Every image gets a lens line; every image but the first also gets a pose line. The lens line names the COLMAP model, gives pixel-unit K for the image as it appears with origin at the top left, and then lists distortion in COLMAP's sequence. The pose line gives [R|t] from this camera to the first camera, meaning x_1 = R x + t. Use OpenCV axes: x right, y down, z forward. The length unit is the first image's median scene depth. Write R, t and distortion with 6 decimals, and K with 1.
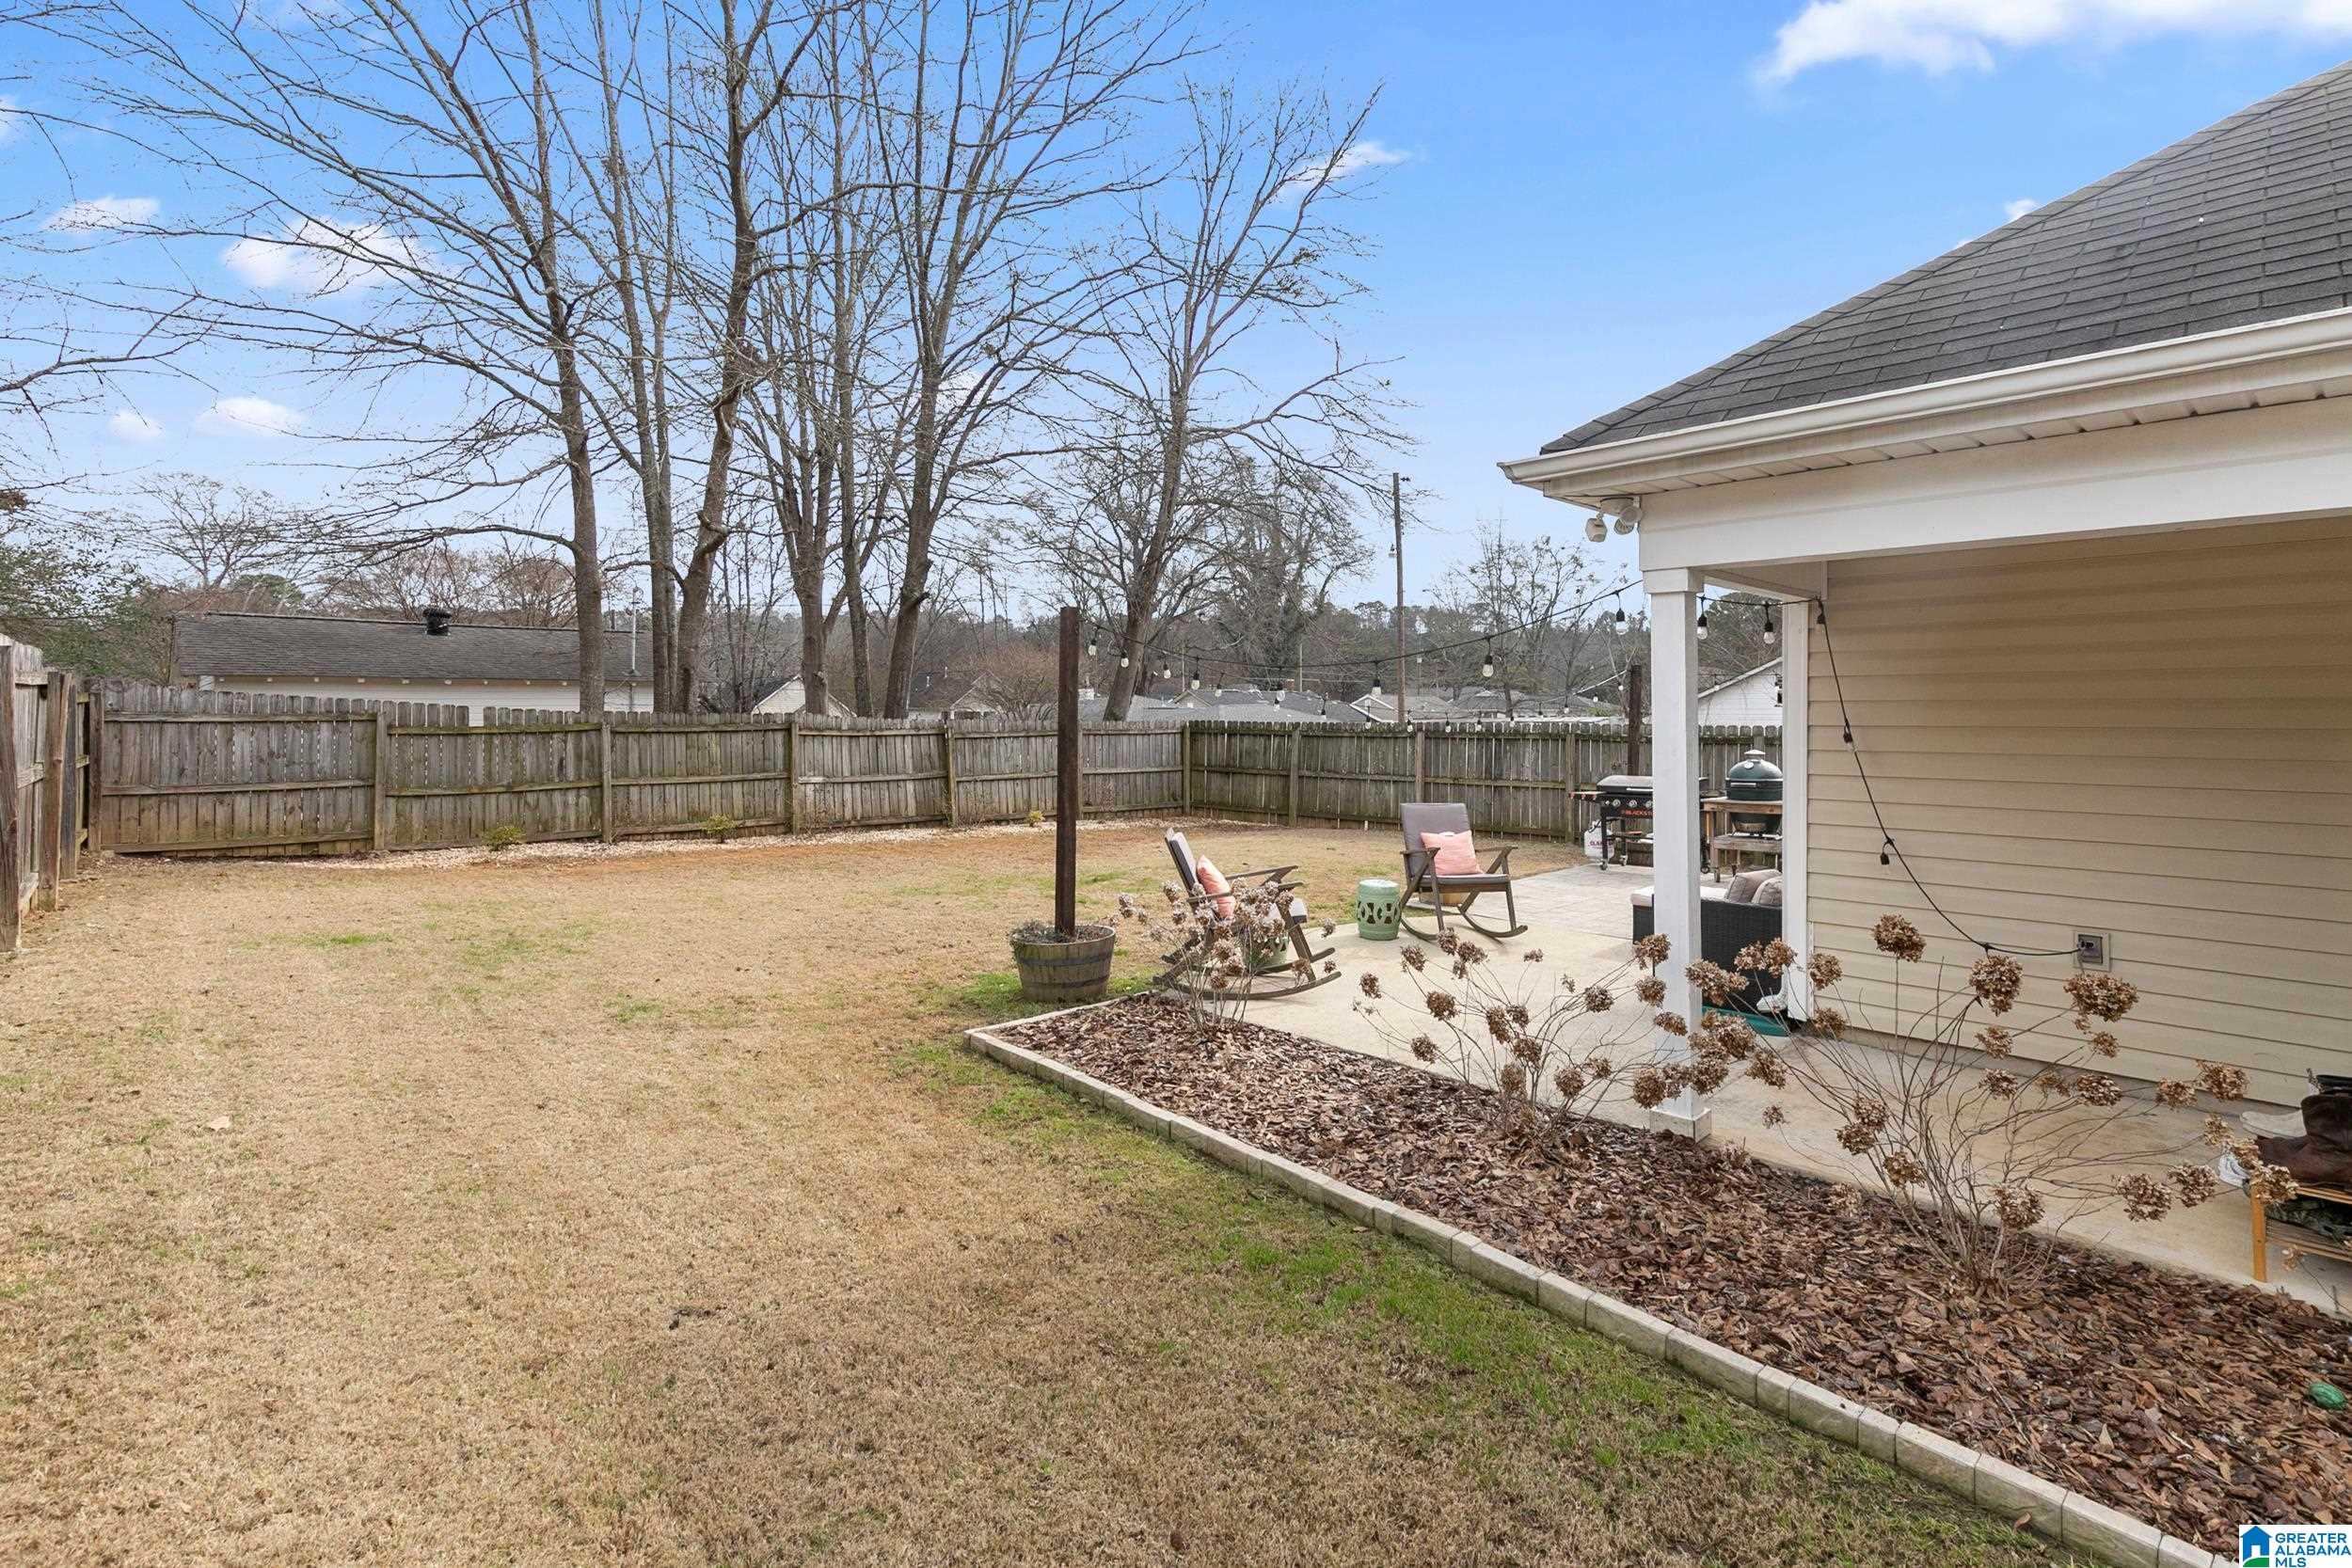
lens RADIAL K [[1089.9, 0, 1172.2], [0, 1089.9, 687.3], [0, 0, 1]] dist [0.000095, 0.000021]
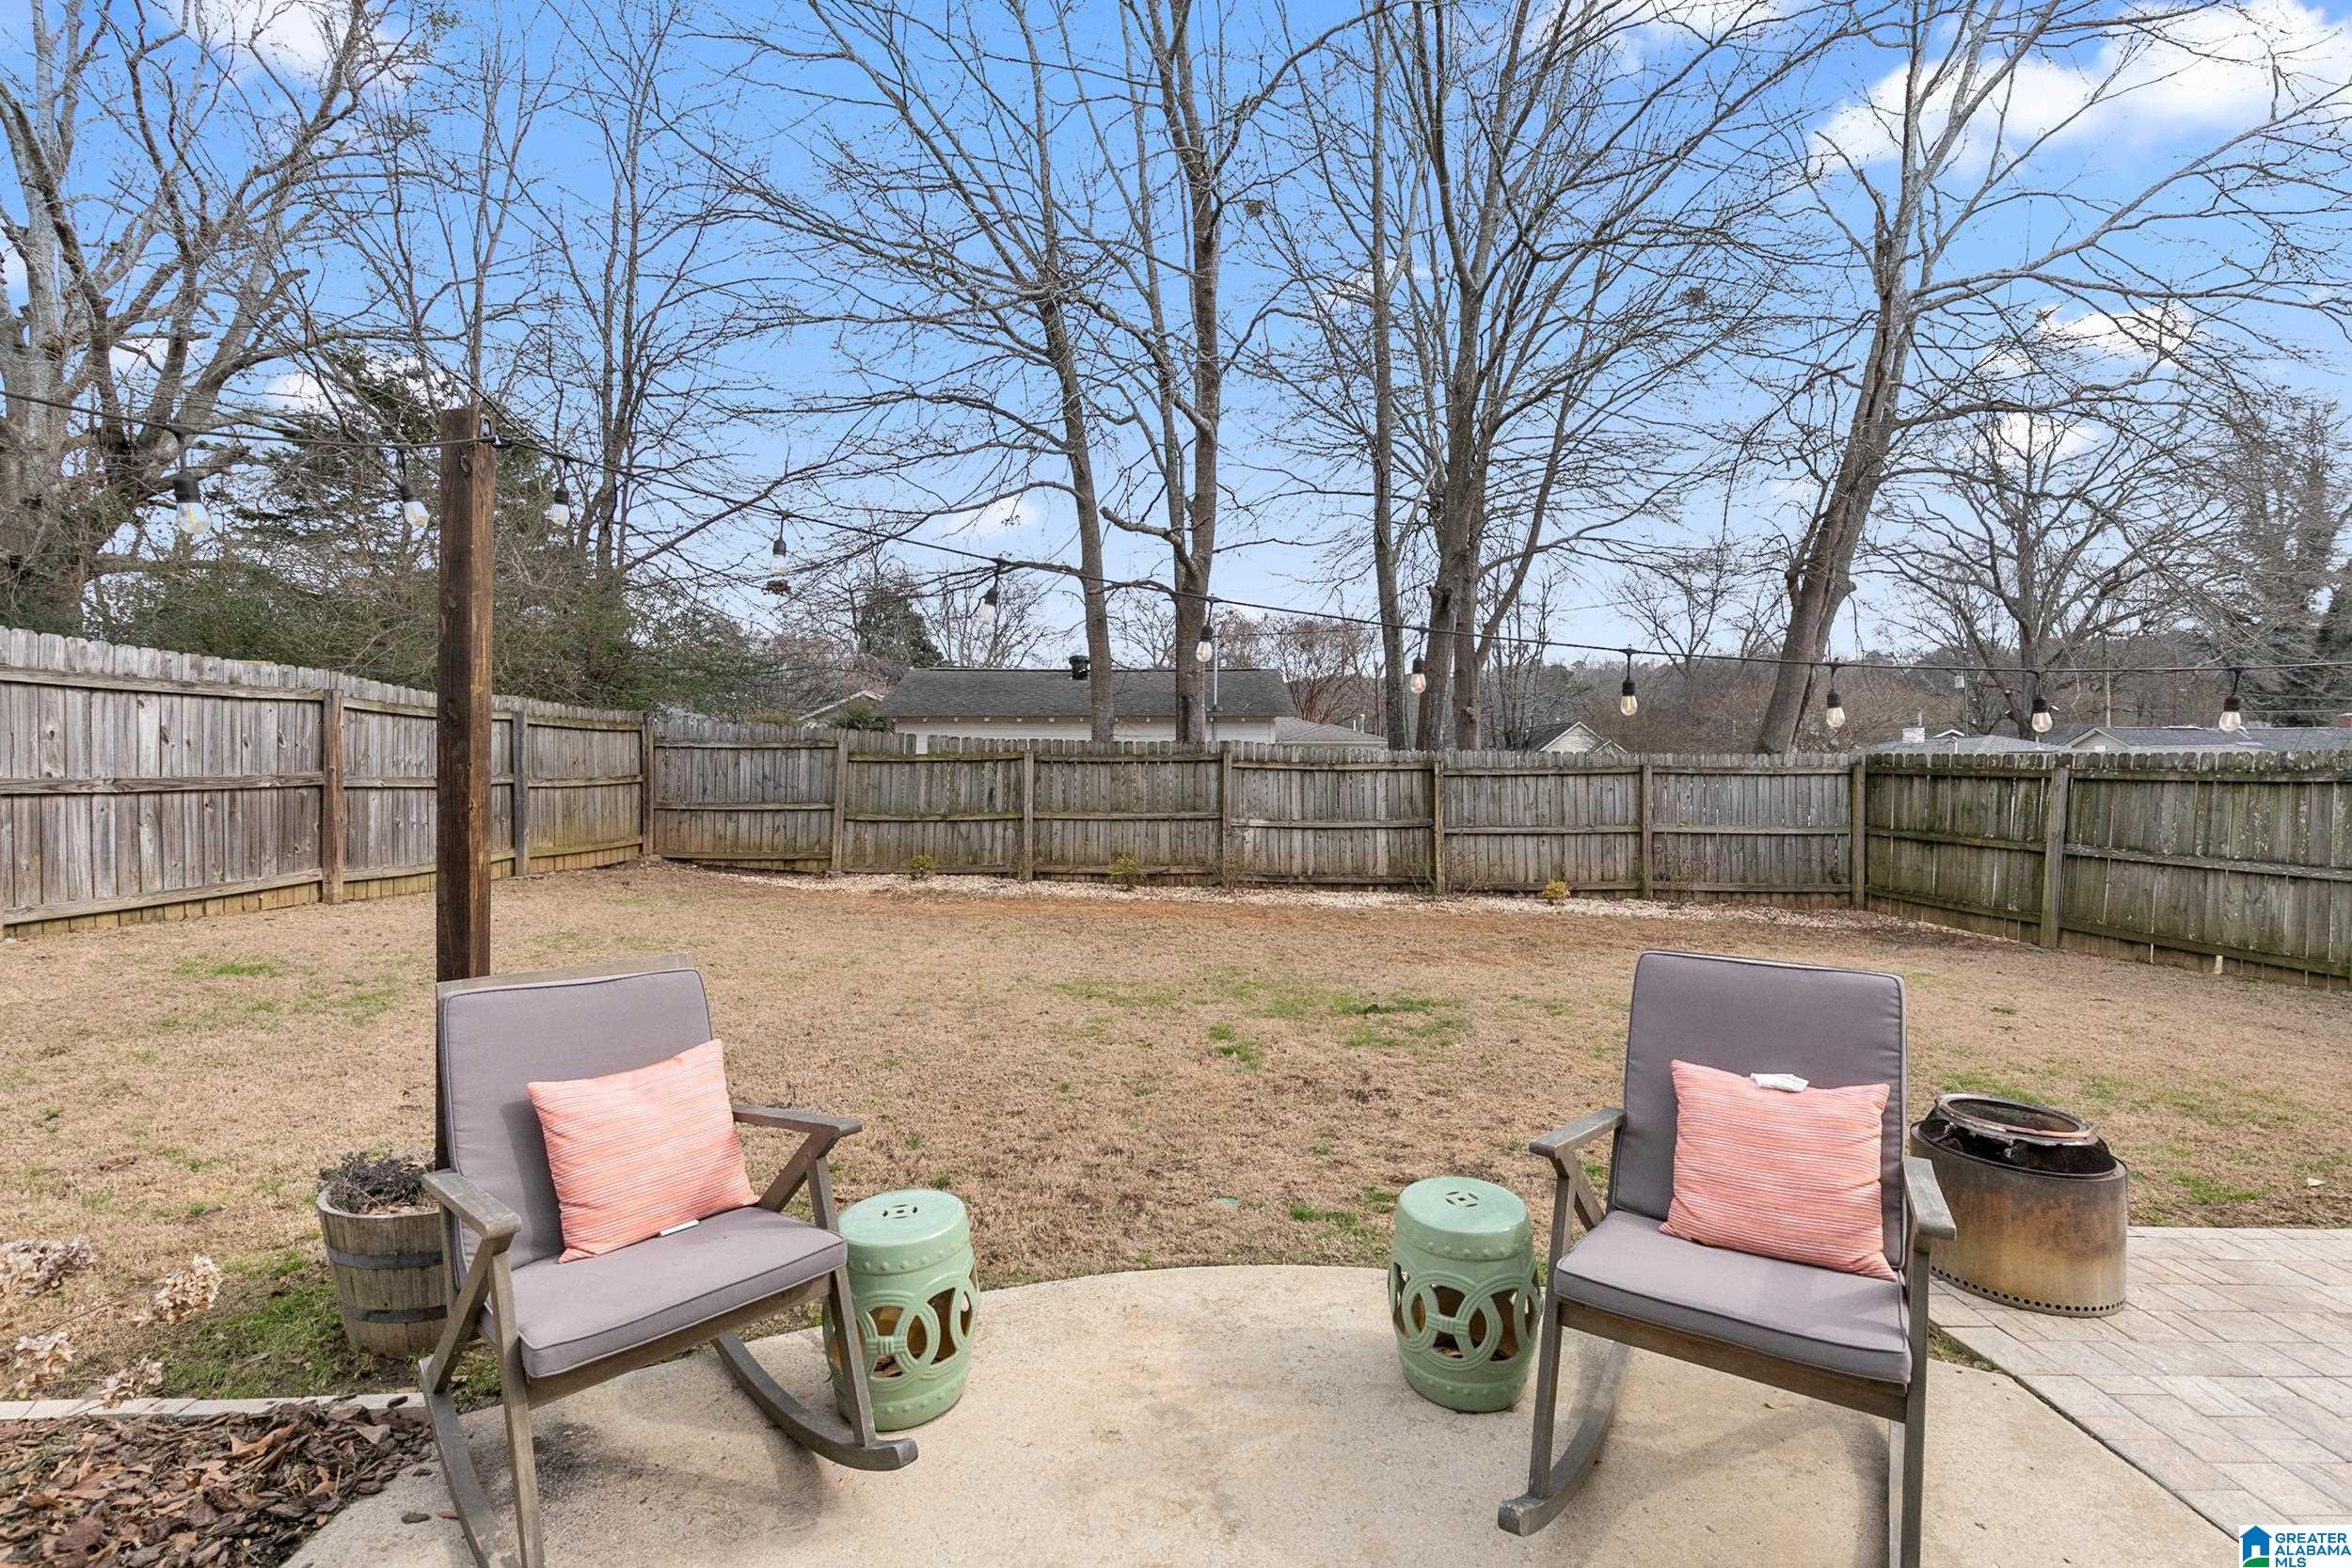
lens RADIAL K [[1069.3, 0, 1181.7], [0, 1069.3, 757.5], [0, 0, 1]] dist [0.006881, -0.000146]
pose [[0.743606, -0.000245, -0.668618, 0.169627], [0.012066, 0.999842, 0.013053, 0.025007], [0.668509, -0.017774, 0.743491, 0.370190]]
